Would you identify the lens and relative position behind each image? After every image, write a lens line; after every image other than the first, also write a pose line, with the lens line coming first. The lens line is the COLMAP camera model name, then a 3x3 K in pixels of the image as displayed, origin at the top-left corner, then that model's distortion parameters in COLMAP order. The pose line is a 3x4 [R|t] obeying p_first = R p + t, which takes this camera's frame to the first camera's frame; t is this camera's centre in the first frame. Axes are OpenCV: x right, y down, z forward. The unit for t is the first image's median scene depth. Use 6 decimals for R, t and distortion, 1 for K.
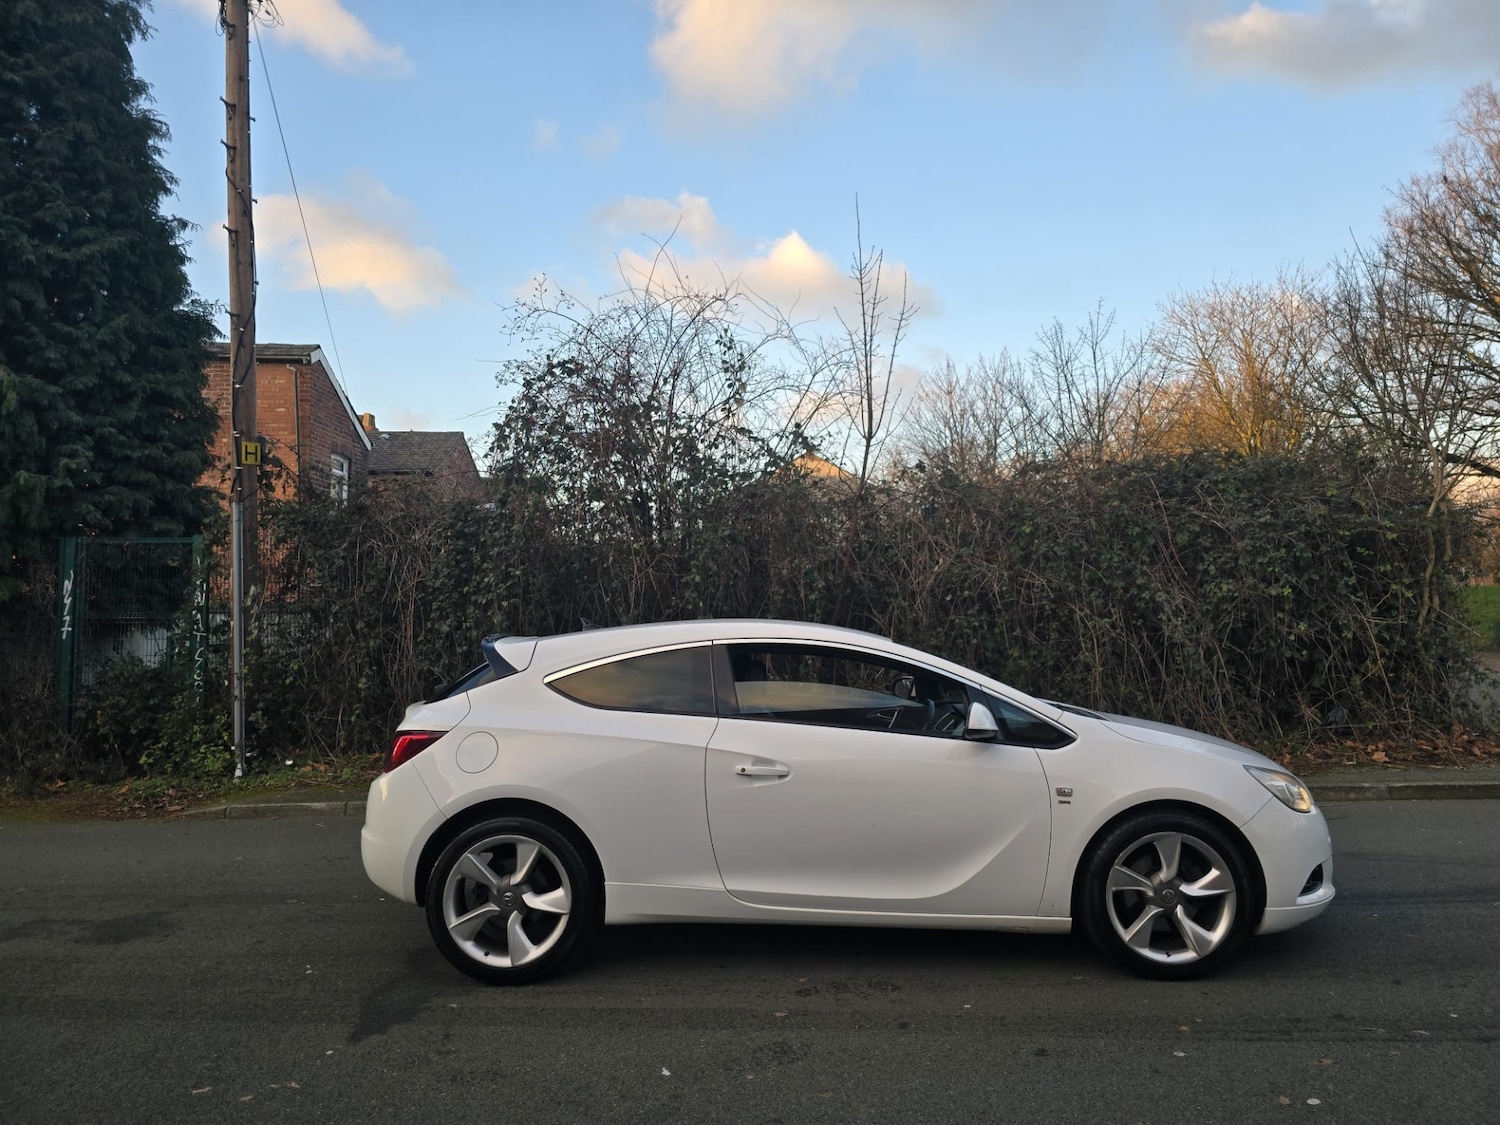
lens RADIAL K [[1006.0, 0, 725.5], [0, 1006.0, 580.7], [0, 0, 1]] dist [0.047711, -0.034794]
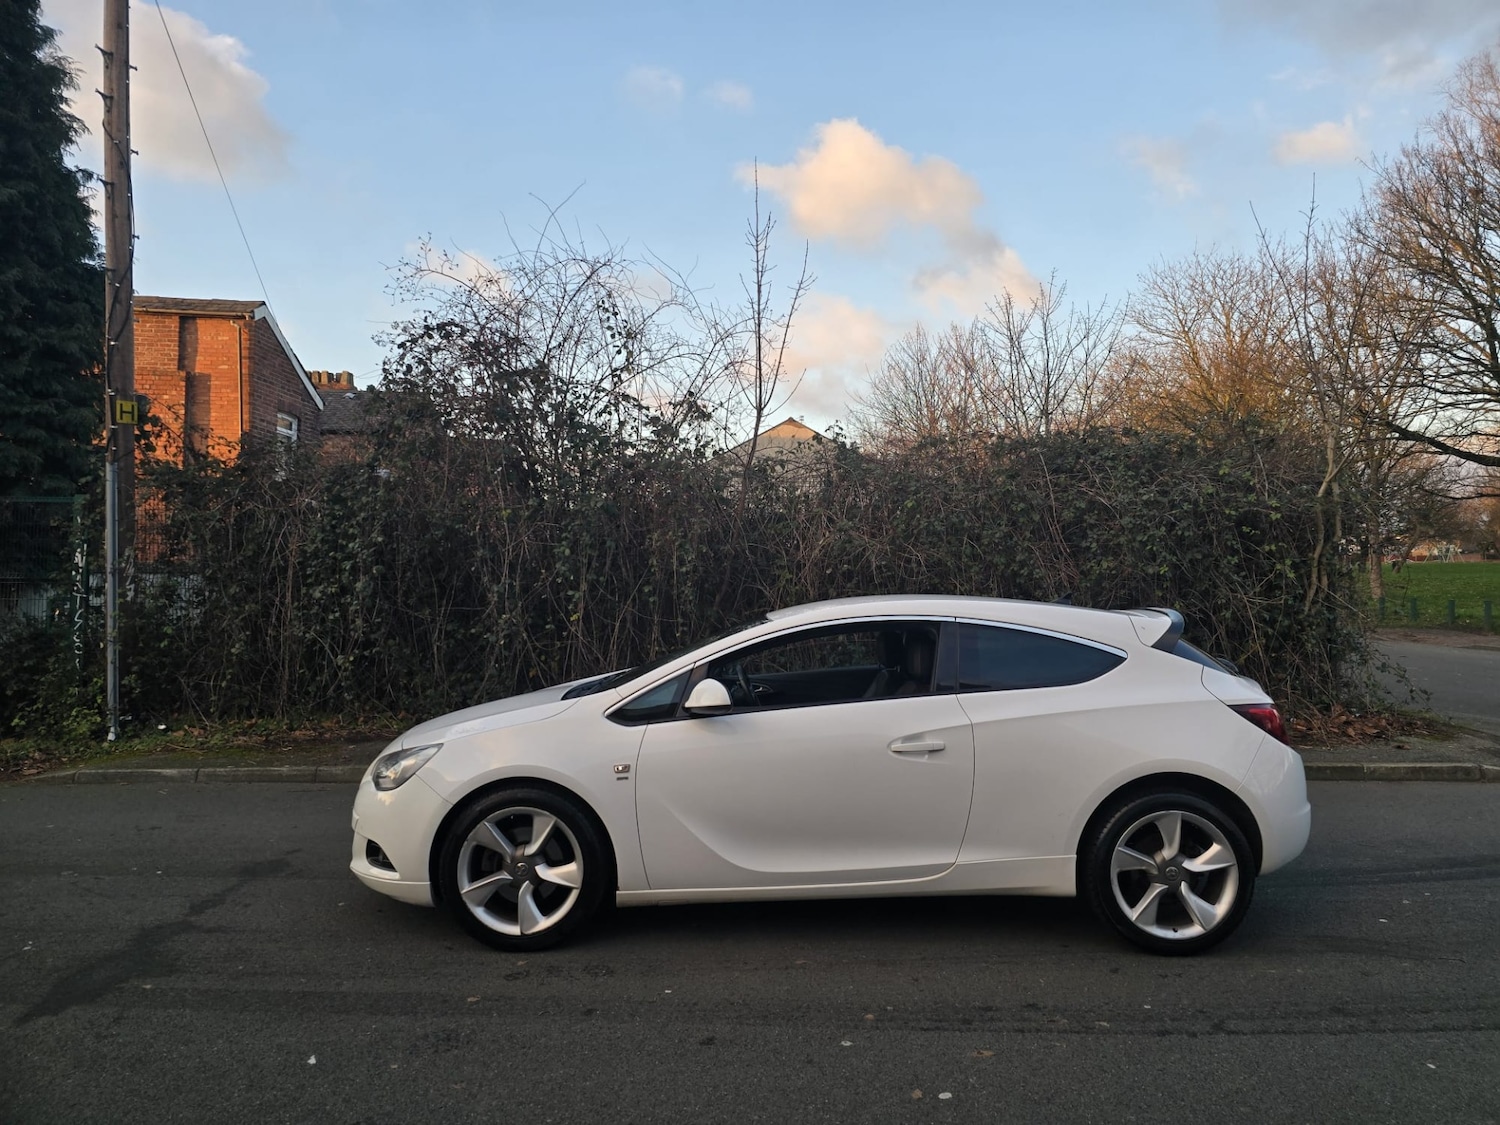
lens RADIAL K [[1006.0, 0, 759.0], [0, 1006.0, 571.3], [0, 0, 1]] dist [0.047711, -0.034794]
pose [[0.999863, 0.016440, -0.002040, 0.145989], [-0.016393, 0.999642, 0.021156, -0.002562], [0.002387, -0.021120, 0.999774, 0.015123]]
